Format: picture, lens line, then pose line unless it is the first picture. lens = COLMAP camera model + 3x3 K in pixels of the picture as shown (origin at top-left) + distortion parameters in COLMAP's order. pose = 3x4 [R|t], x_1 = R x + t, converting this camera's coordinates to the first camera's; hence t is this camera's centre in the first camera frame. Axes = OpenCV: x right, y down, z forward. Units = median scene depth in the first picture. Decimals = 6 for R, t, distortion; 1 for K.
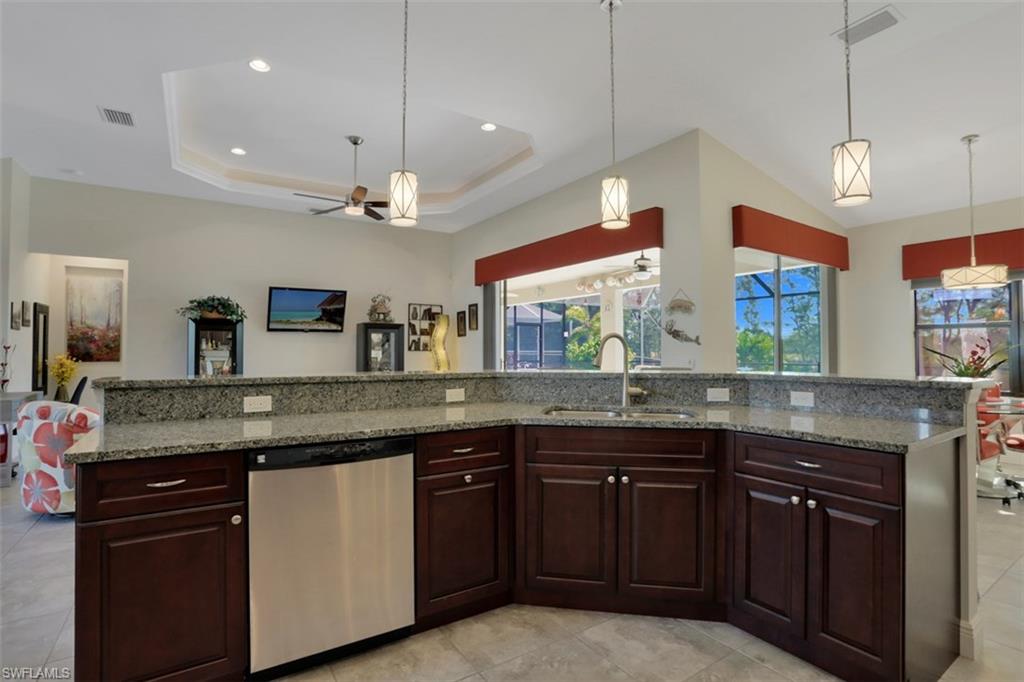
lens RADIAL K [[489.5, 0, 512.0], [0, 489.5, 341.0], [0, 0, 1]] dist [-0.071792, 0.028840]
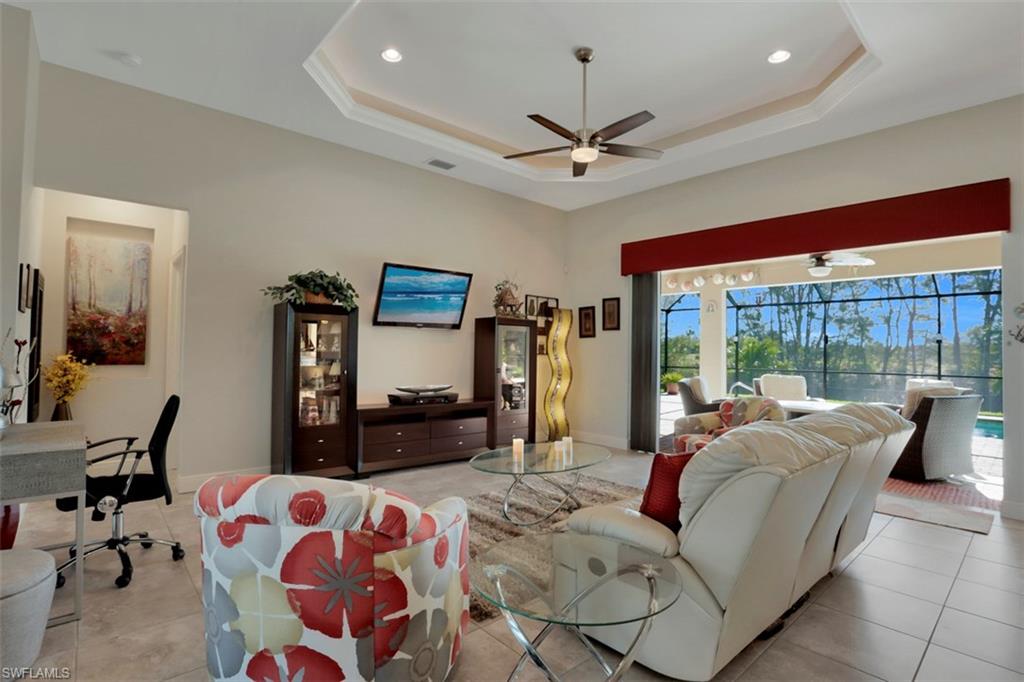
lens RADIAL K [[489.5, 0, 512.0], [0, 489.5, 341.0], [0, 0, 1]] dist [-0.071792, 0.028840]
pose [[0.990068, 0.019029, 0.139294, -0.425233], [-0.018659, 0.999818, -0.003957, 0.002403], [-0.139344, 0.001319, 0.990243, 0.268708]]
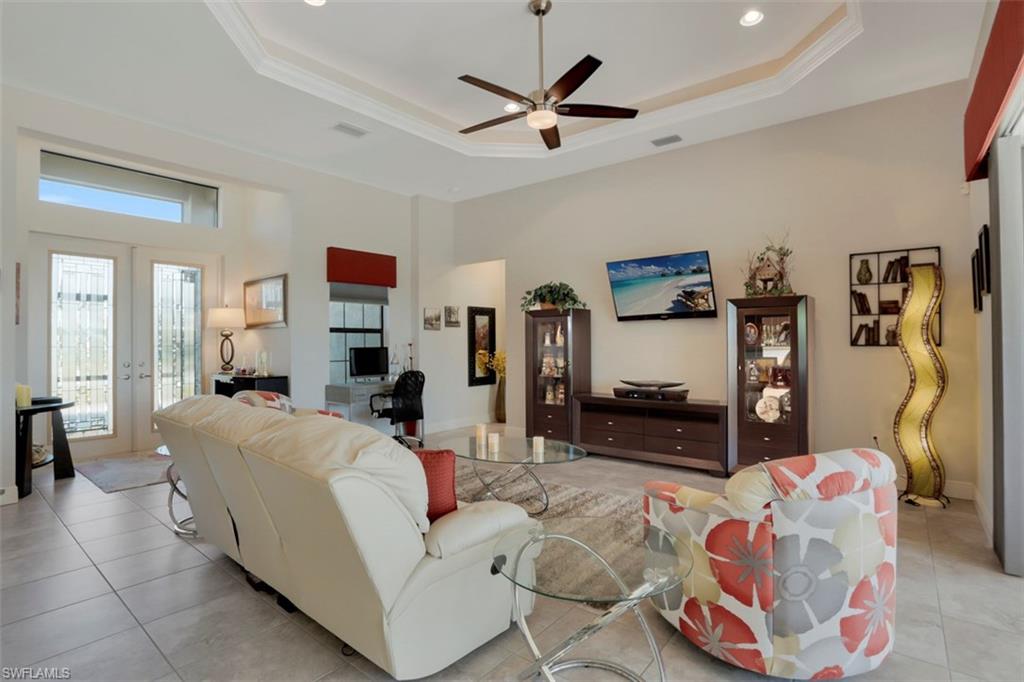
lens RADIAL K [[501.0, 0, 500.7], [0, 501.0, 339.2], [0, 0, 1]] dist [-0.079162, 0.030999]
pose [[0.297139, -0.009830, -0.954784, 0.204817], [0.023581, 0.999718, -0.002954, 0.006815], [0.954543, -0.021637, 0.297287, 0.614226]]
